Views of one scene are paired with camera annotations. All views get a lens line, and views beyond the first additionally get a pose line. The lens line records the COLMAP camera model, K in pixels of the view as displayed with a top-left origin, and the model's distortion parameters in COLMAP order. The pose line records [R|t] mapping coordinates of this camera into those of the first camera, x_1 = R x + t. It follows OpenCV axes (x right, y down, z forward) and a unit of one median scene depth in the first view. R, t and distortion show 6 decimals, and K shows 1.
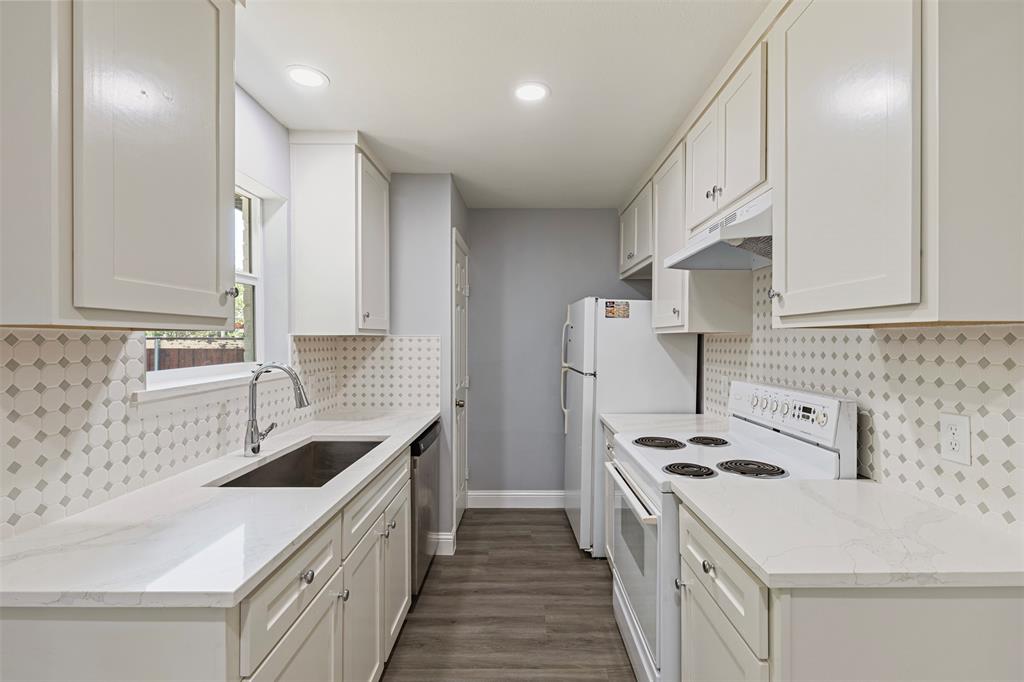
lens RADIAL K [[458.9, 0, 518.2], [0, 458.9, 341.5], [0, 0, 1]] dist [0.004037, -0.001274]
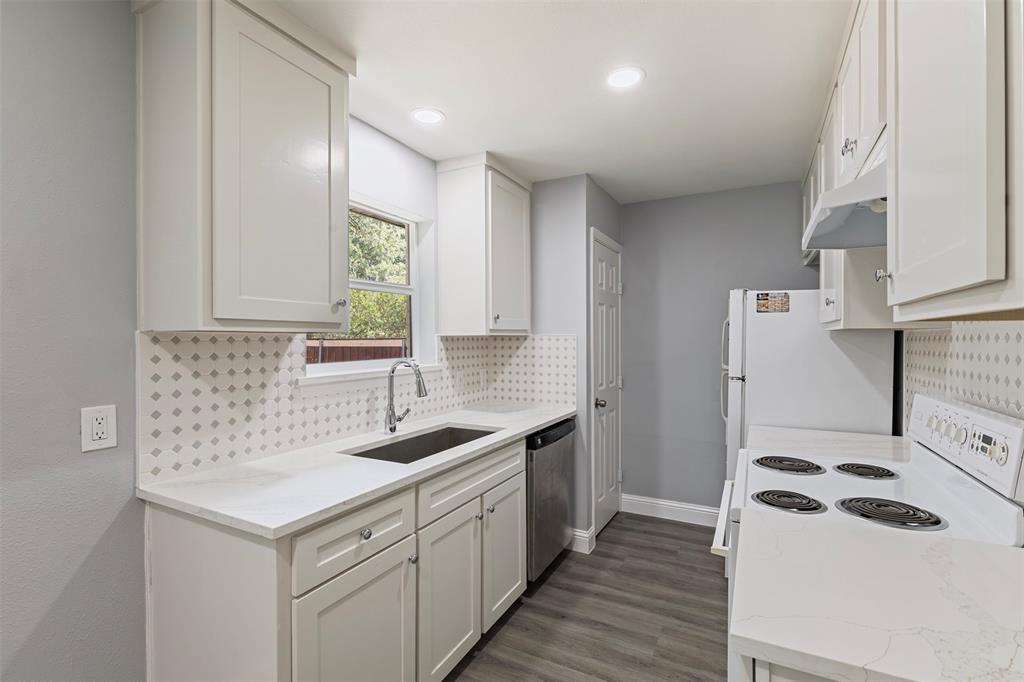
lens RADIAL K [[458.9, 0, 519.4], [0, 458.9, 339.7], [0, 0, 1]] dist [0.004037, -0.001274]
pose [[0.889602, -0.002692, -0.456728, 0.236610], [0.001701, 0.999995, -0.002580, 0.000003], [0.456732, 0.001518, 0.889603, 0.050986]]
